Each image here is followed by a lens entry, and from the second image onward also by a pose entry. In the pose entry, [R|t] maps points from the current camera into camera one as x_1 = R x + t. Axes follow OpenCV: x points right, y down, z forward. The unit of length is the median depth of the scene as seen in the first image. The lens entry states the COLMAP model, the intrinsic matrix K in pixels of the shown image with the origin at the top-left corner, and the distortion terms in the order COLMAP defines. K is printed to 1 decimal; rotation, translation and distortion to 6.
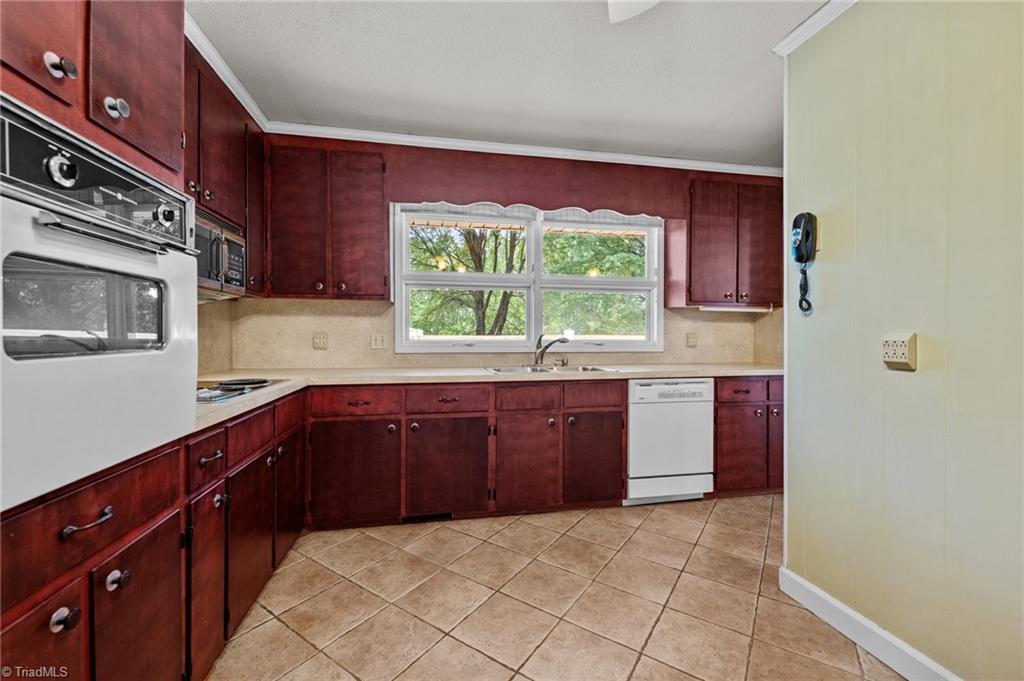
lens RADIAL K [[419.4, 0, 513.7], [0, 419.4, 337.9], [0, 0, 1]] dist [0.002492, -0.000844]
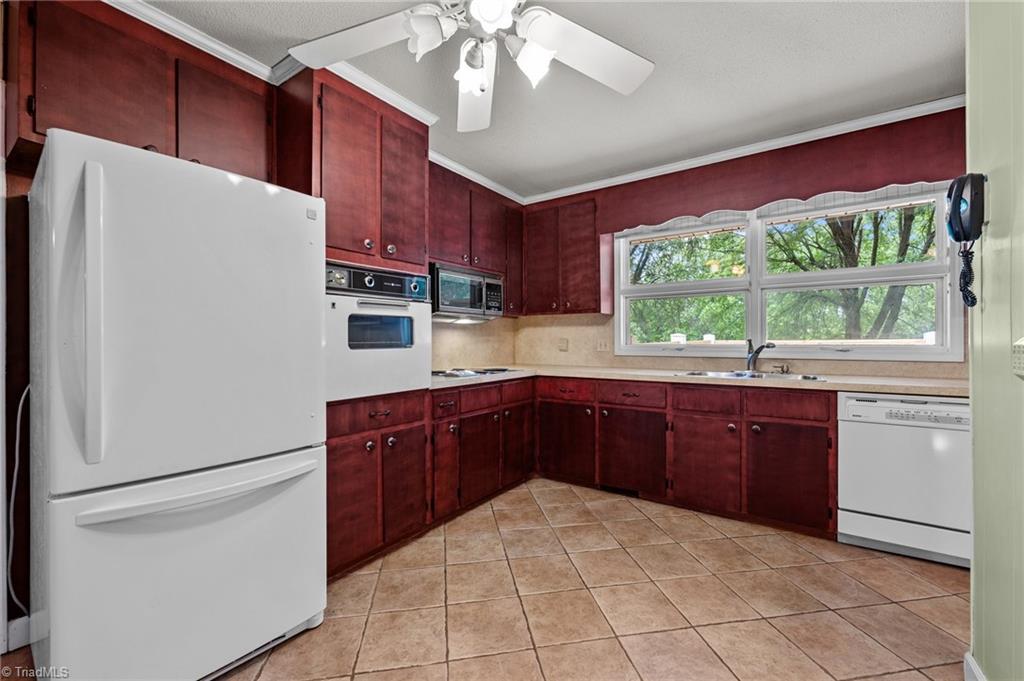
lens RADIAL K [[419.4, 0, 510.8], [0, 419.4, 341.5], [0, 0, 1]] dist [0.002492, -0.000844]
pose [[0.691511, -0.002731, -0.722361, 0.473208], [0.000177, 0.999993, -0.003611, 0.000932], [0.722366, 0.002369, 0.691507, -0.069271]]
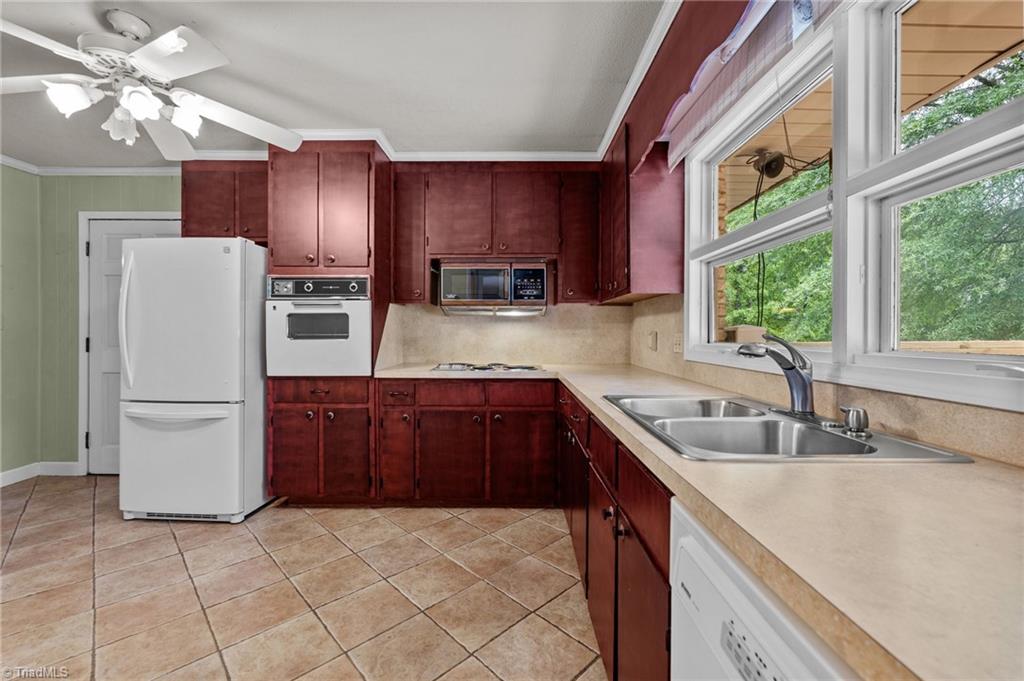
lens RADIAL K [[419.4, 0, 510.3], [0, 419.4, 334.8], [0, 0, 1]] dist [0.002492, -0.000844]
pose [[-0.204818, -0.001784, -0.978799, 0.626137], [-0.009506, 0.999955, 0.000167, -0.005063], [0.978754, 0.009339, -0.204825, 1.041886]]
